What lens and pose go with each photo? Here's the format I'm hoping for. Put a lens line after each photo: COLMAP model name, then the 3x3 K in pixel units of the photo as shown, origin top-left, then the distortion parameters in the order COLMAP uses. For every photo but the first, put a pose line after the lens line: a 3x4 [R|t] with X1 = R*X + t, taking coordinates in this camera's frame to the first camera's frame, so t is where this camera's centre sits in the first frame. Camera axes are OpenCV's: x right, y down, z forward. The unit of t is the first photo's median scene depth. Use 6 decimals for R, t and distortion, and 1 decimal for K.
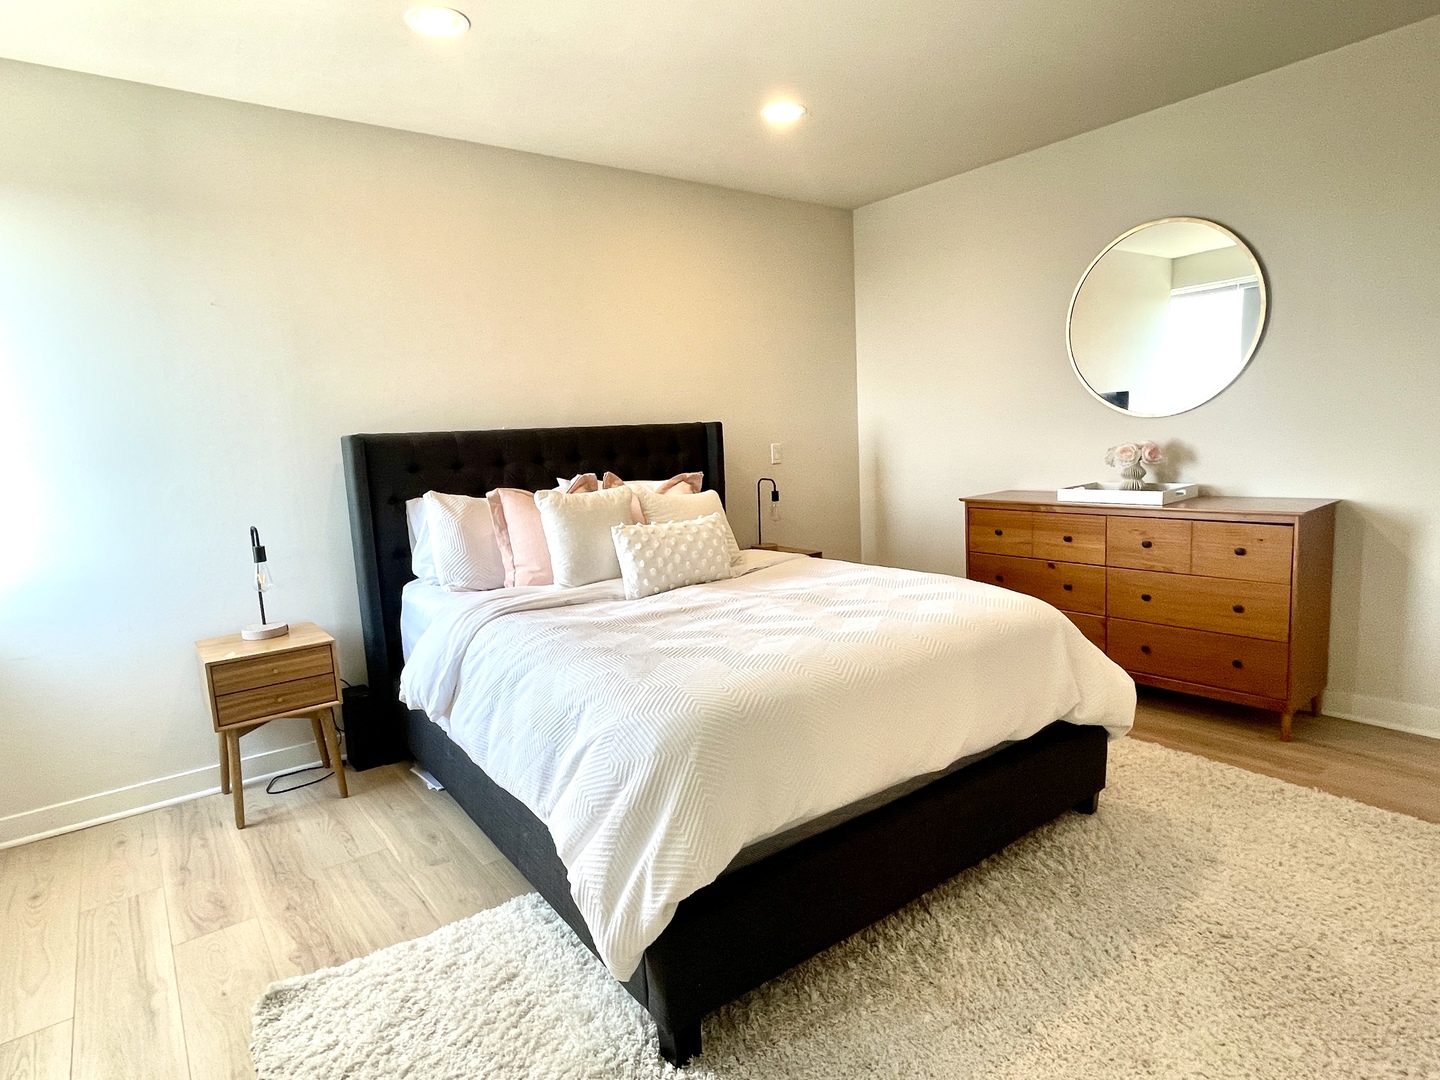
lens RADIAL K [[793.6, 0, 721.5], [0, 793.6, 542.8], [0, 0, 1]] dist [0.021251, 0.000097]
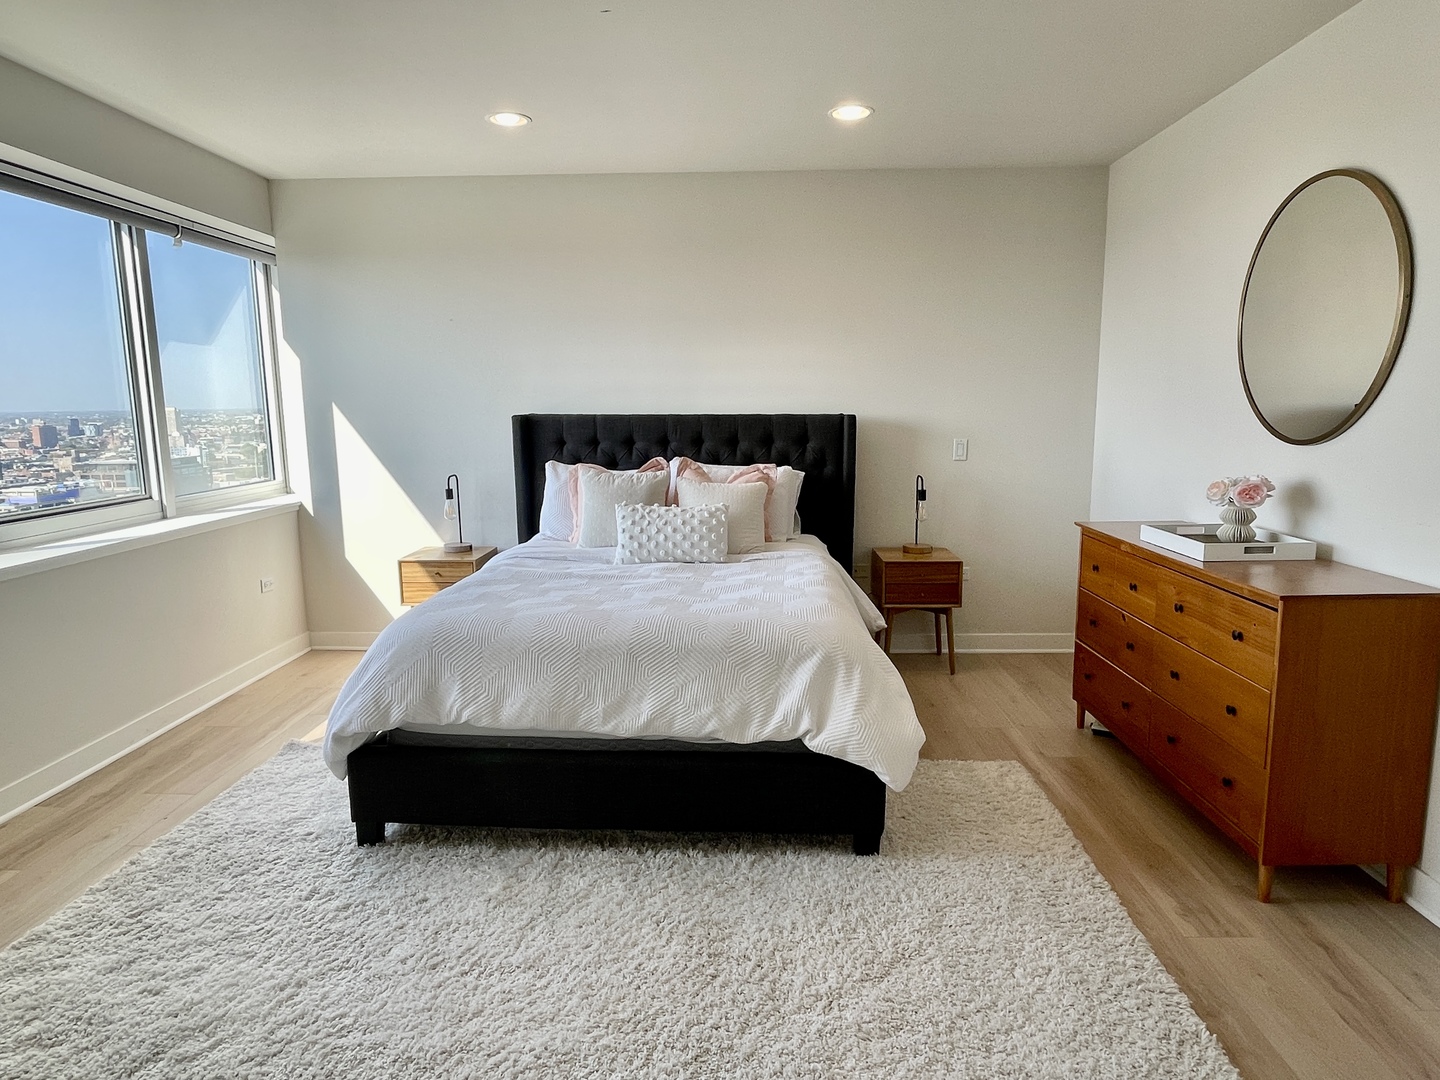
lens RADIAL K [[873.2, 0, 720.0], [0, 873.2, 540.0], [0, 0, 1]] dist [0.001522, 0.000419]
pose [[0.768340, 0.141154, -0.624282, 0.719853], [-0.119535, 0.989863, 0.076694, -0.075768], [0.628780, 0.015696, 0.777425, 0.058014]]
